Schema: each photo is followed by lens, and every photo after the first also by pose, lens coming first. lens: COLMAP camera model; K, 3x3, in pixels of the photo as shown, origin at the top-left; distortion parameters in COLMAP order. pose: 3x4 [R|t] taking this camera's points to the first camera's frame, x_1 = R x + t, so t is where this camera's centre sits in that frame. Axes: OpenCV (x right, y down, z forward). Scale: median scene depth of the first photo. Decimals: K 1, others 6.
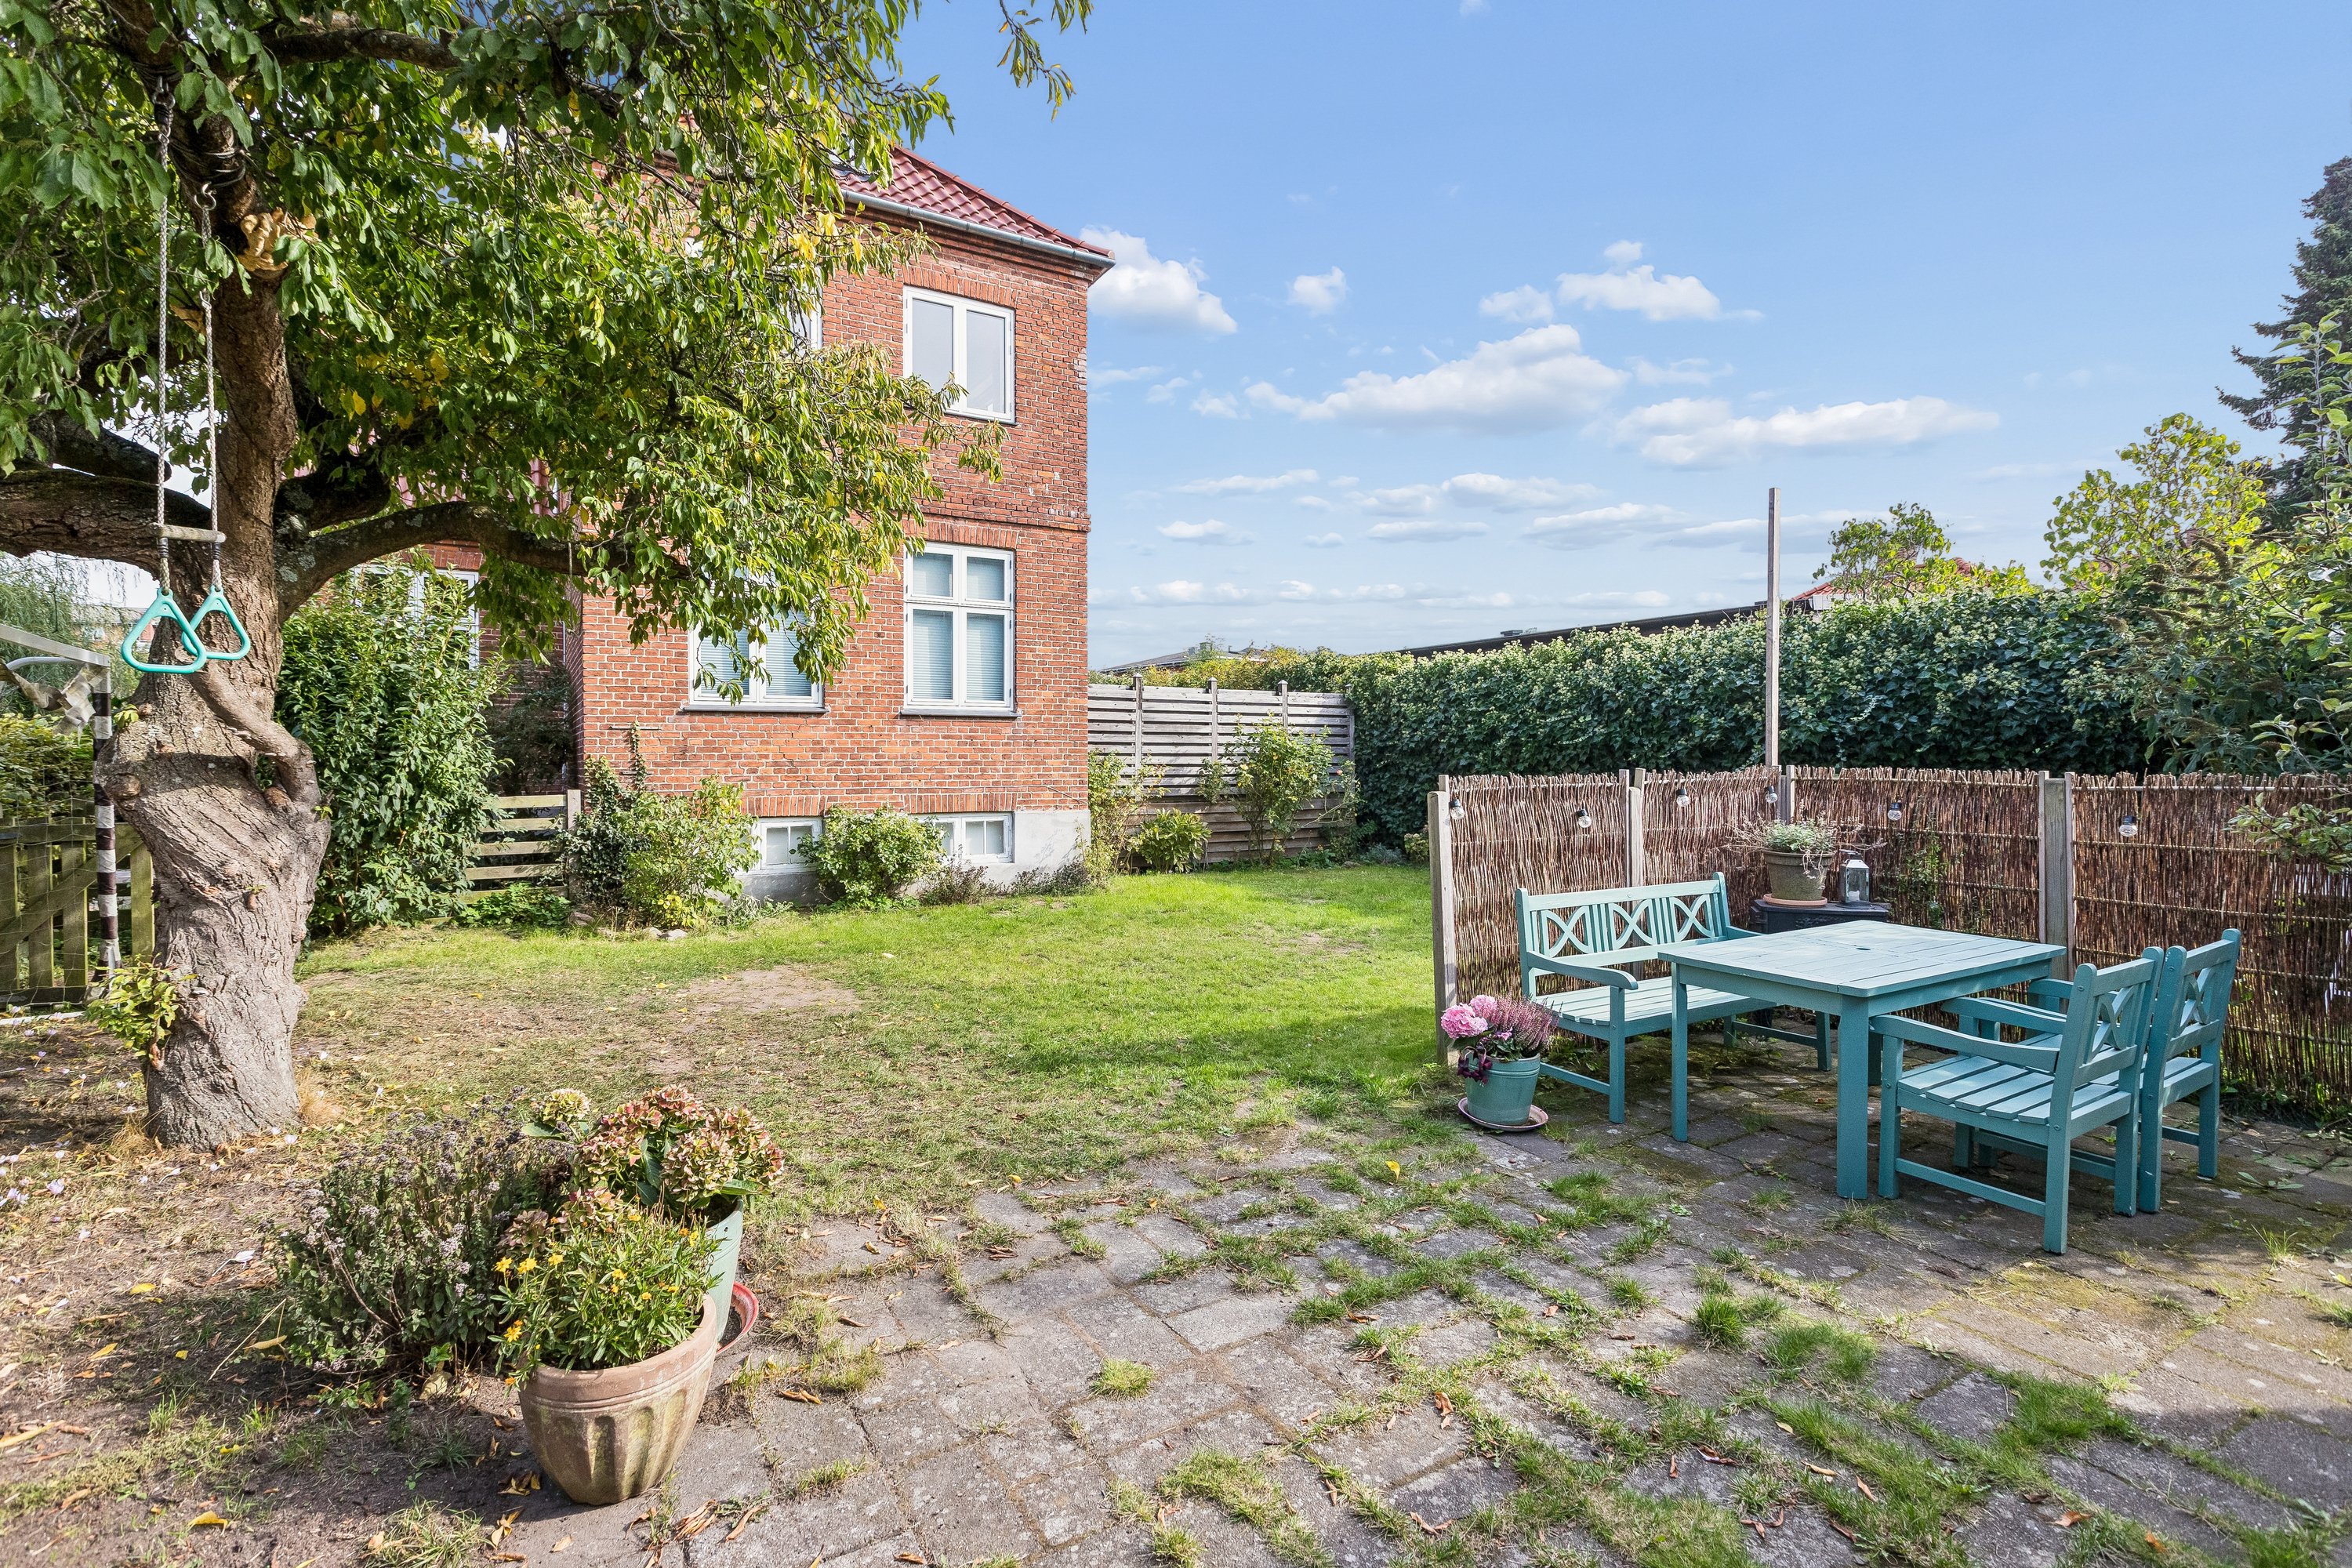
lens RADIAL K [[1098.5, 0, 1179.0], [0, 1098.5, 767.0], [0, 0, 1]] dist [0.005687, 0.000416]
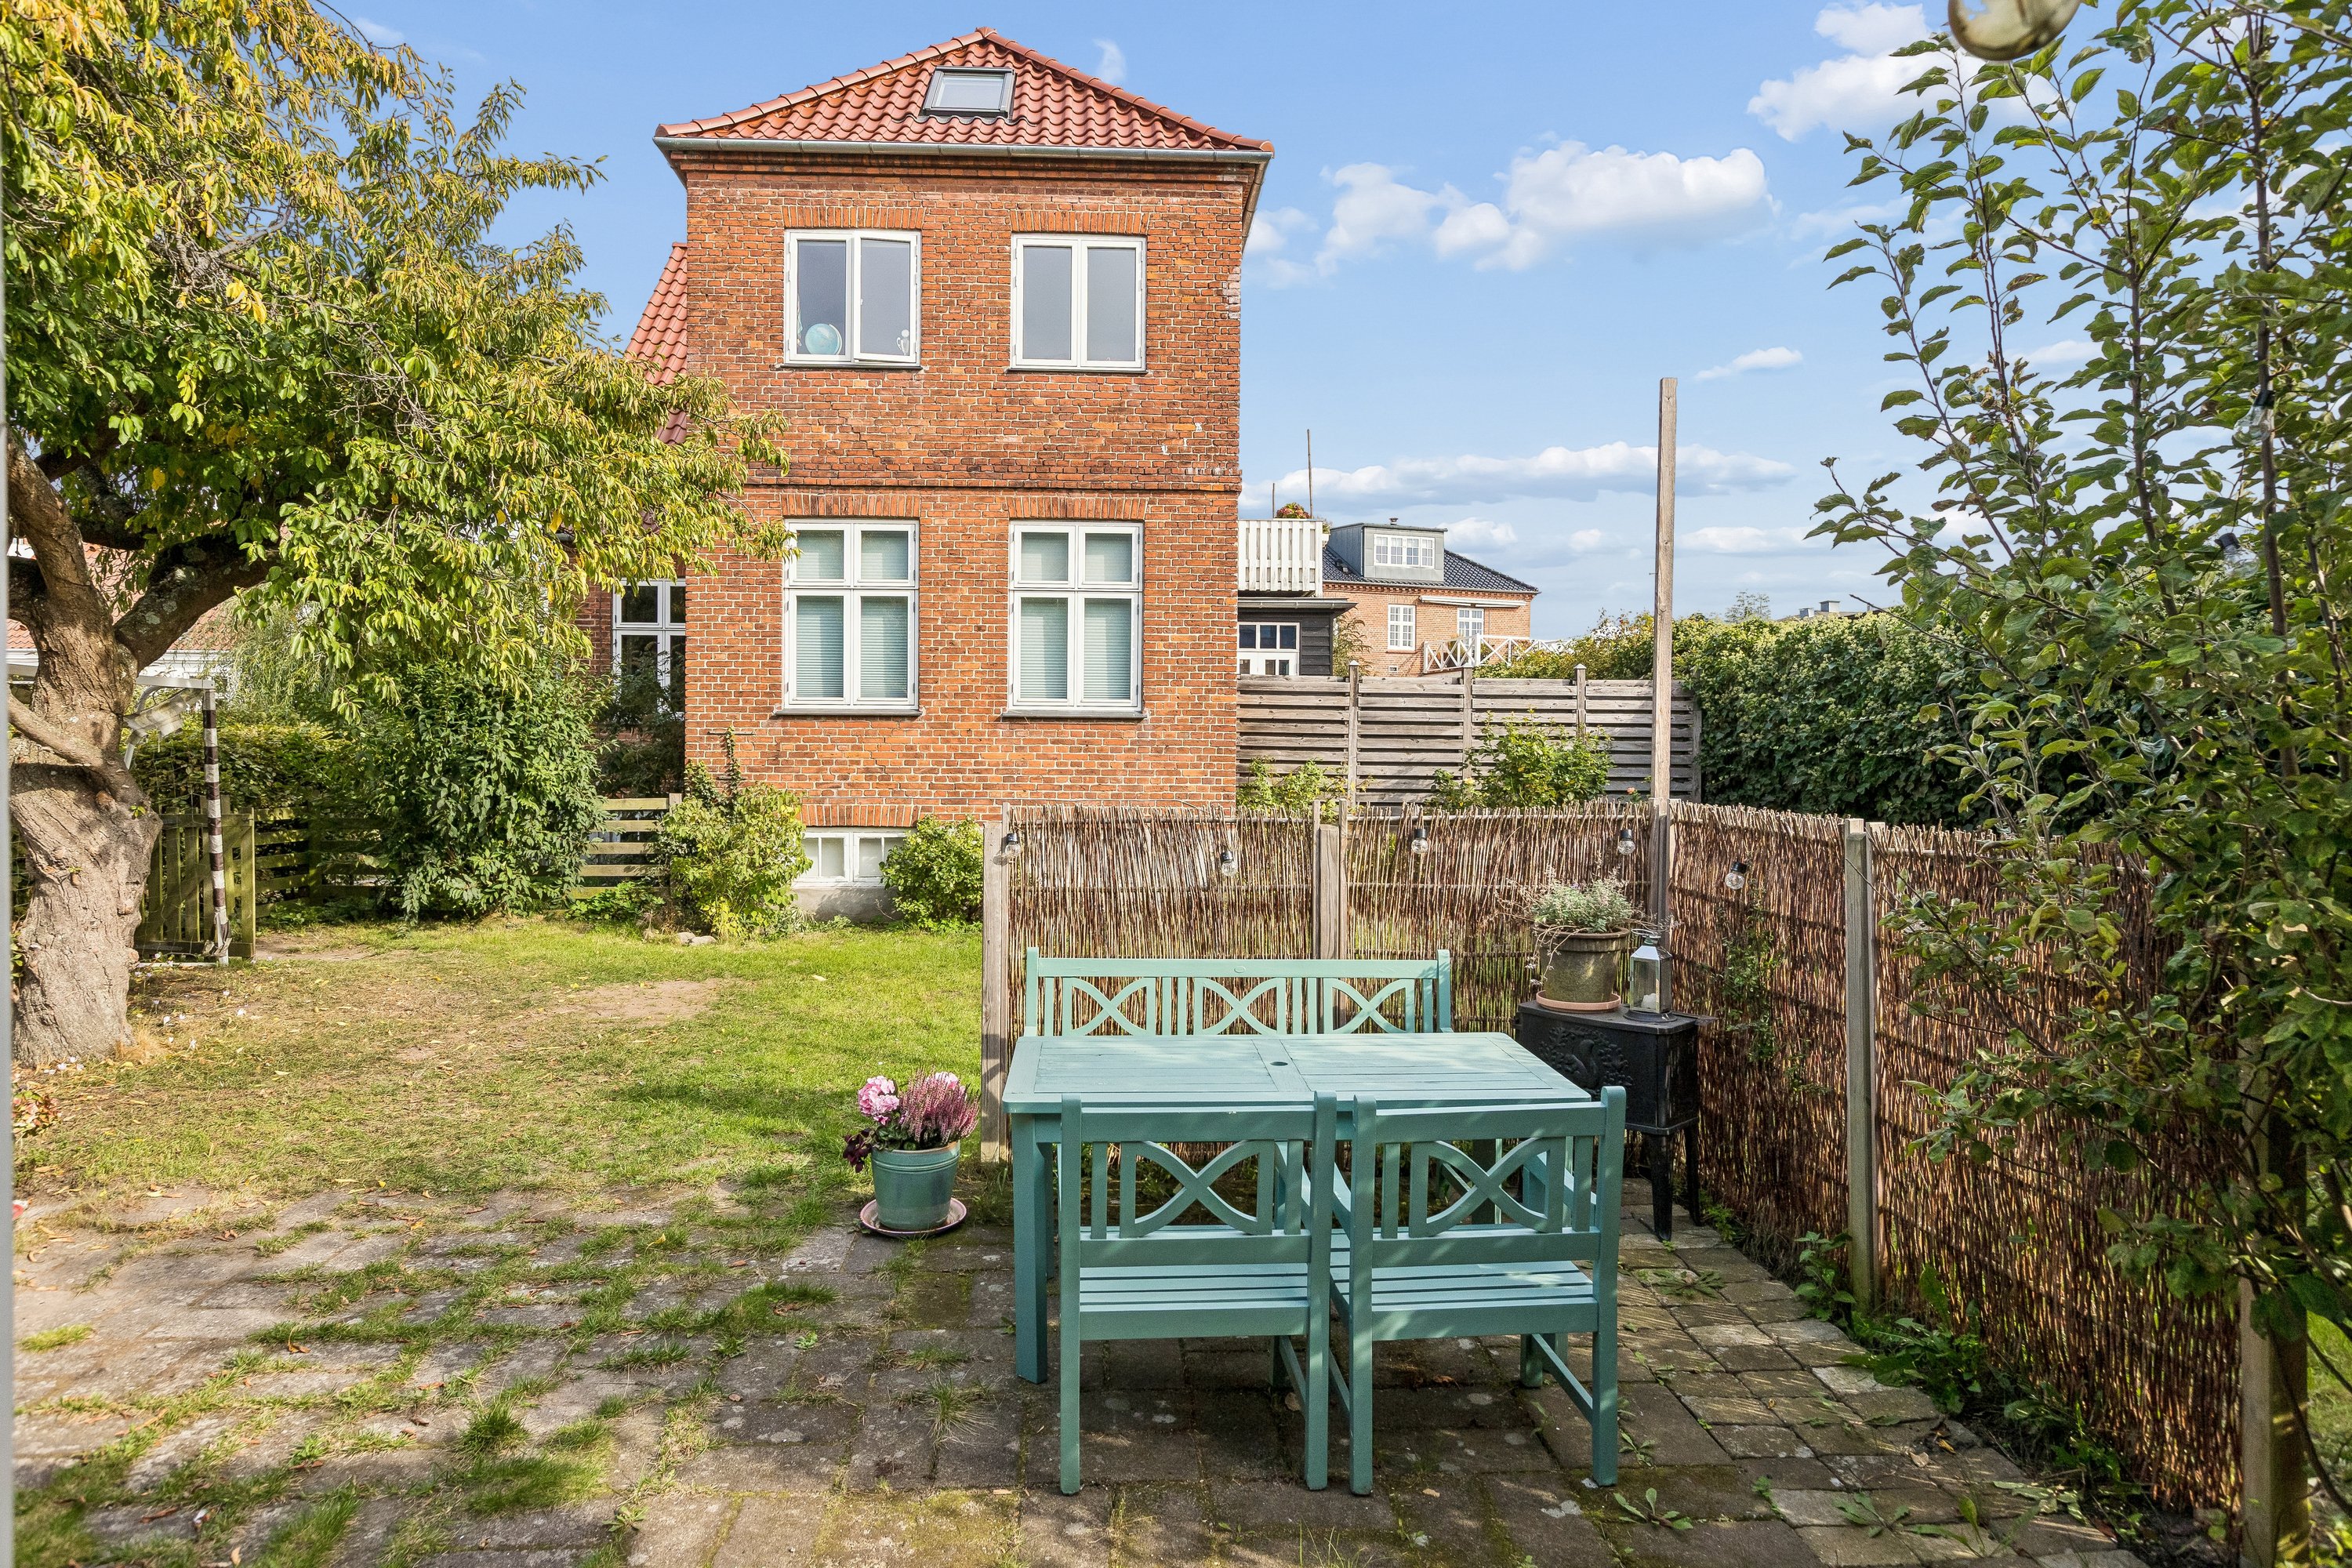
lens RADIAL K [[1371.6, 0, 1133.0], [0, 1371.6, 780.7], [0, 0, 1]] dist [0.002612, 0.001415]
pose [[0.879108, 0.017408, -0.476305, 0.411405], [-0.013290, 0.999840, 0.012014, -0.011696], [0.476438, -0.004232, 0.879198, 0.076656]]
